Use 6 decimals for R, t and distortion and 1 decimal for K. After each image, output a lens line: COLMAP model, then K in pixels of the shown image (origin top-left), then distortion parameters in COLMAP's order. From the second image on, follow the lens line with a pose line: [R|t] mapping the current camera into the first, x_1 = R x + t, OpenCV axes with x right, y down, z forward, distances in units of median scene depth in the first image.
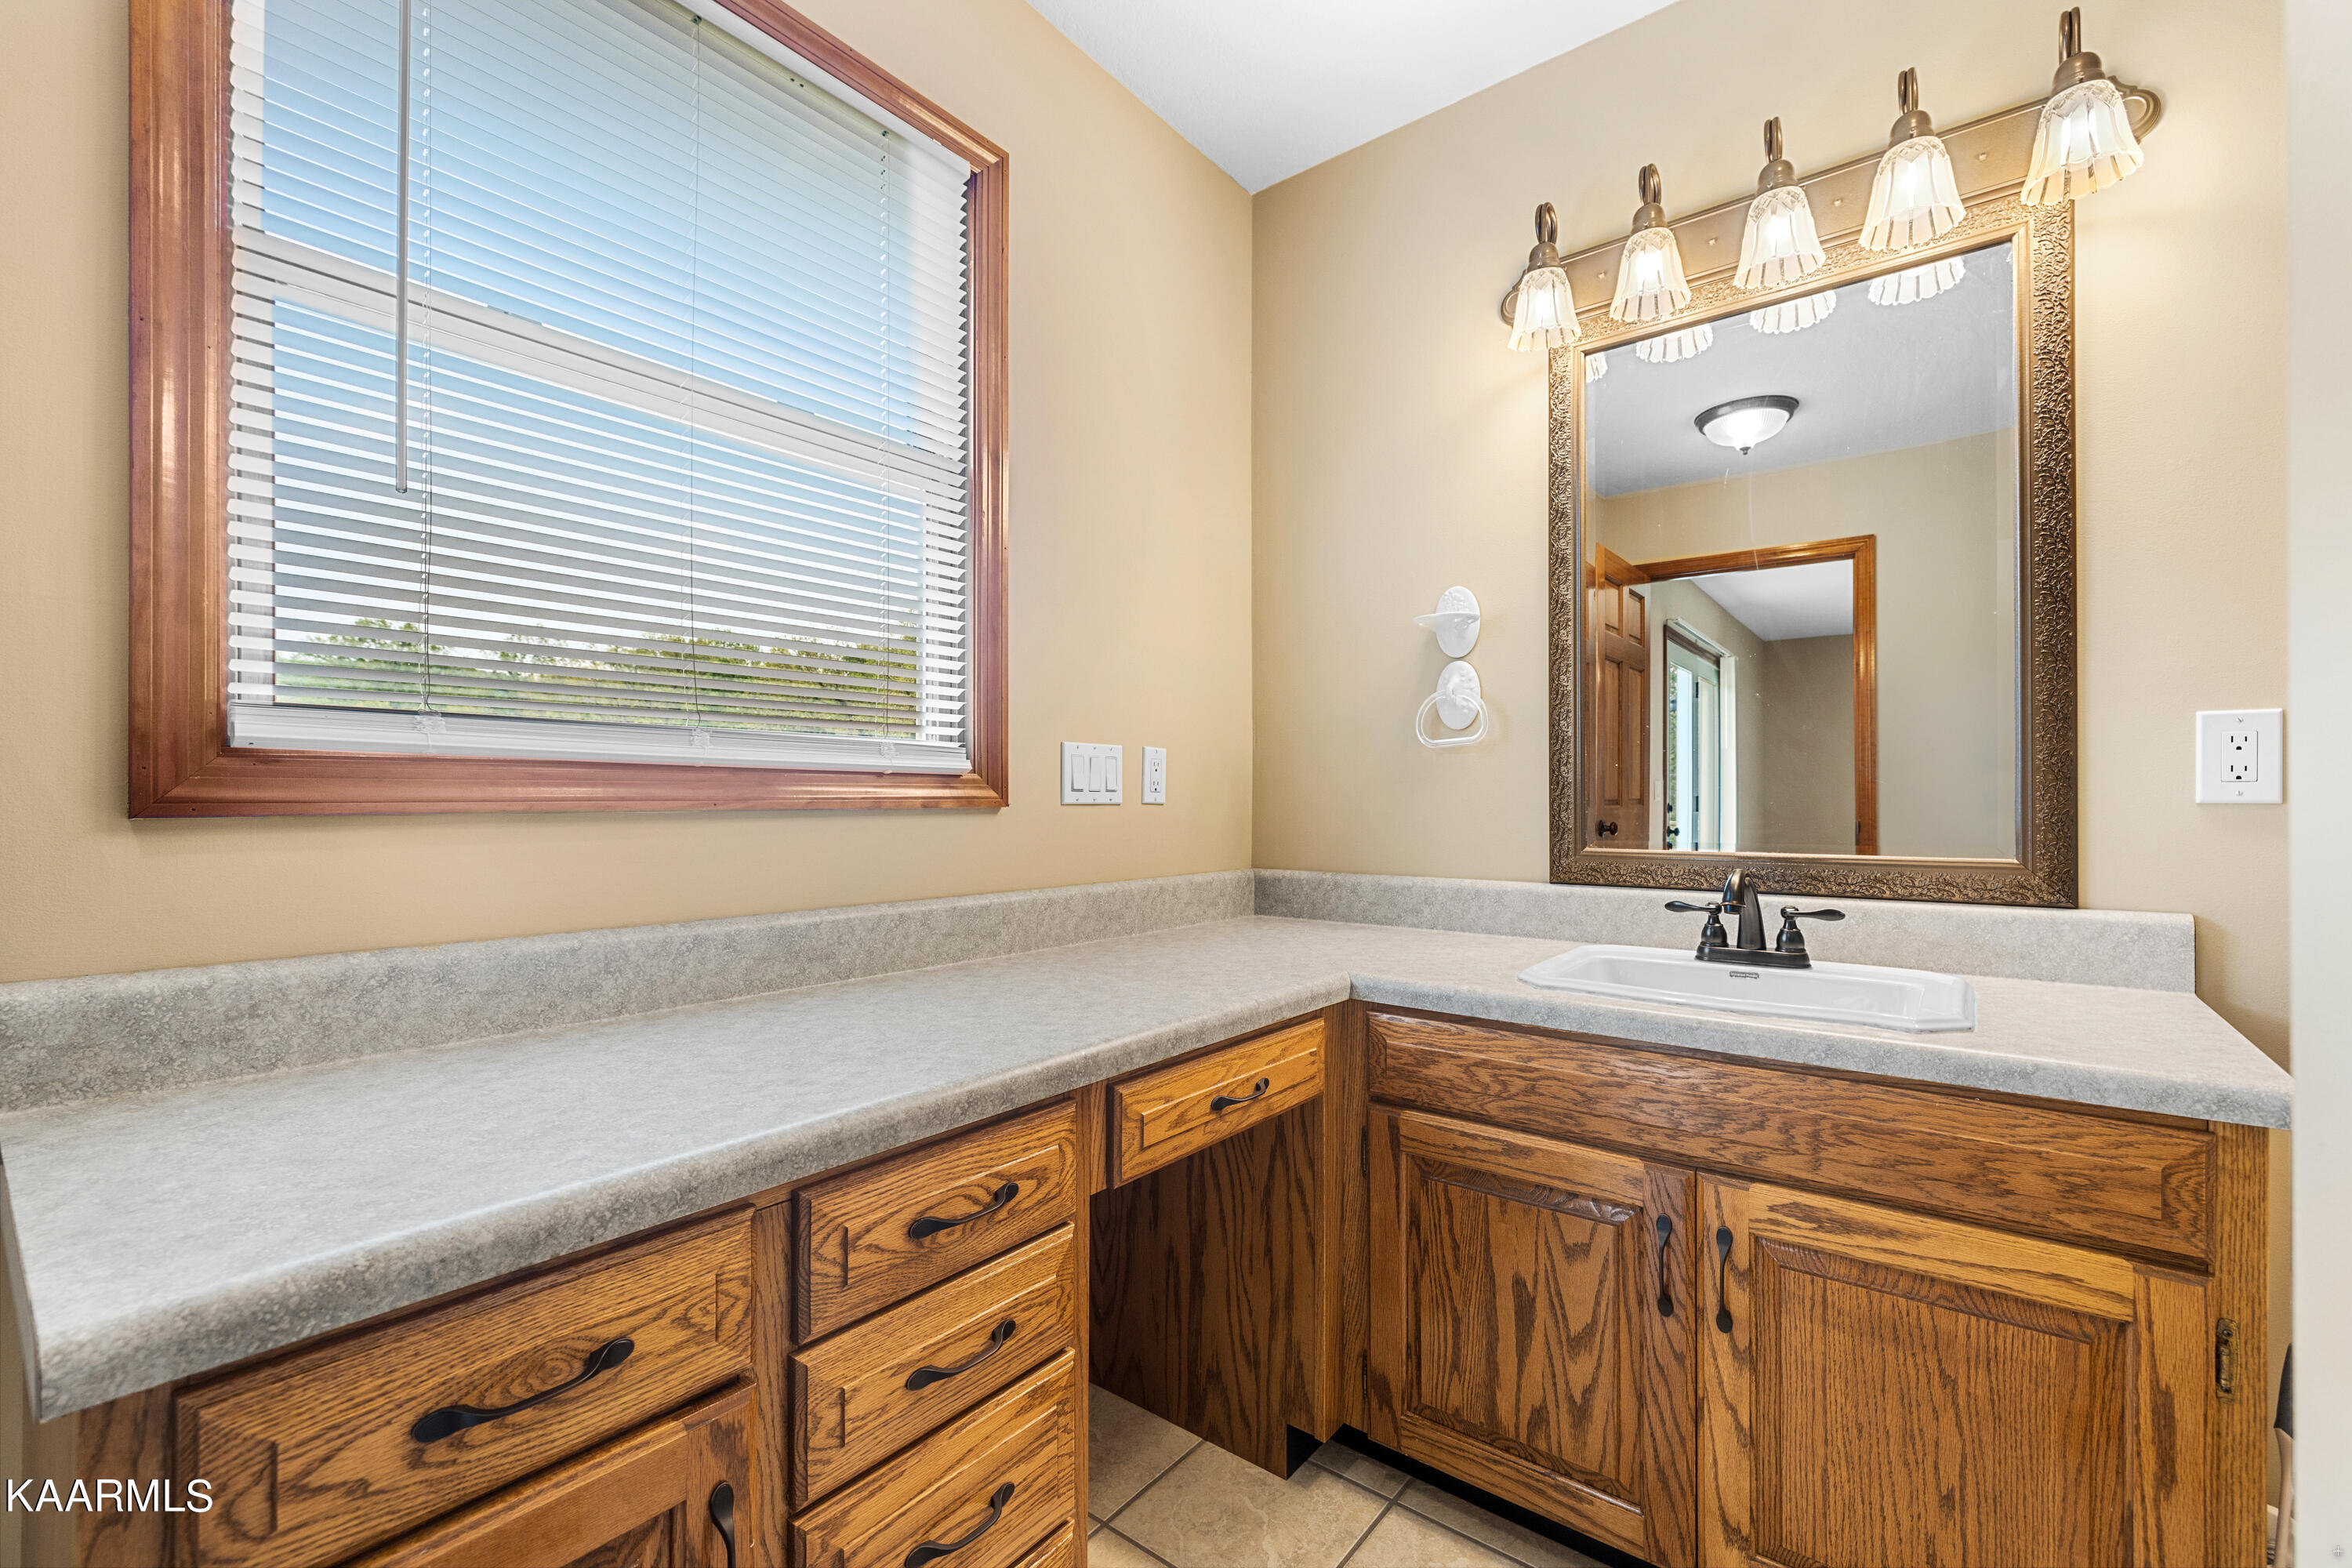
lens RADIAL K [[997.3, 0, 1178.2], [0, 997.3, 793.7], [0, 0, 1]] dist [0.000358, -0.000693]
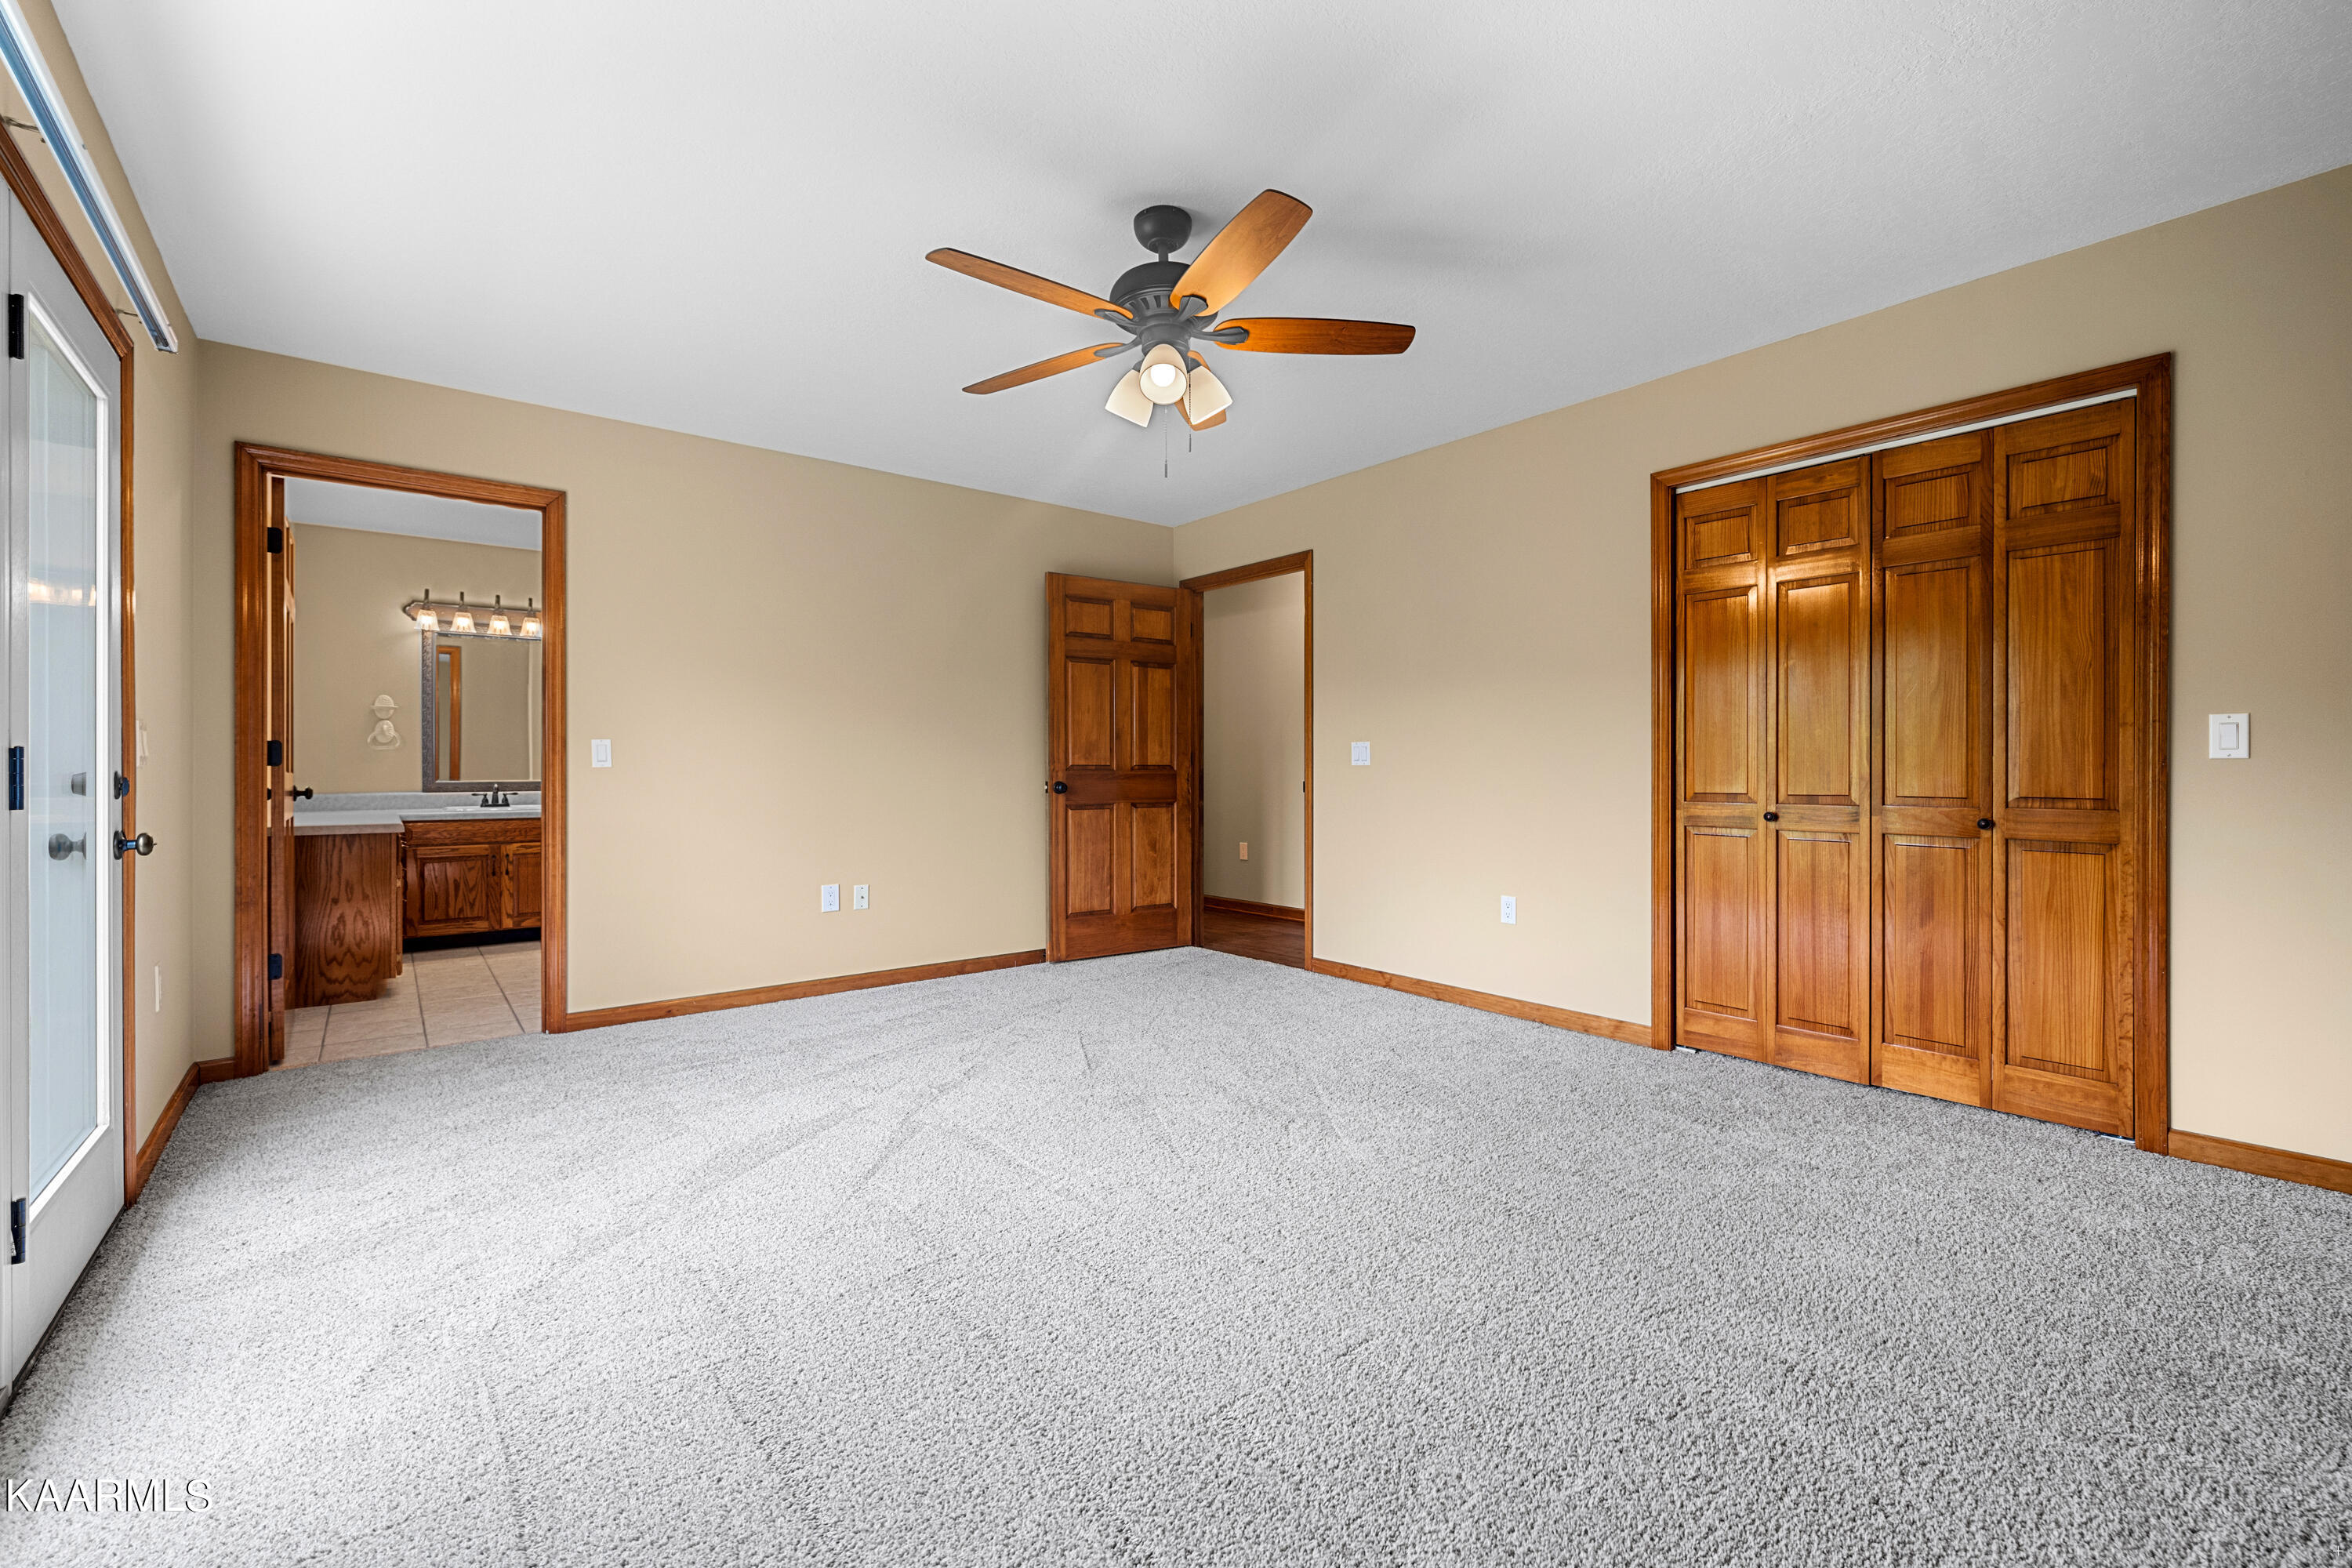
lens RADIAL K [[997.3, 0, 1177.6], [0, 997.3, 772.3], [0, 0, 1]] dist [0.000358, -0.000693]
pose [[0.218260, -0.001331, 0.975890, -2.814824], [-0.009113, 0.999953, 0.003402, -0.011416], [-0.975848, -0.009636, 0.218238, -2.628257]]
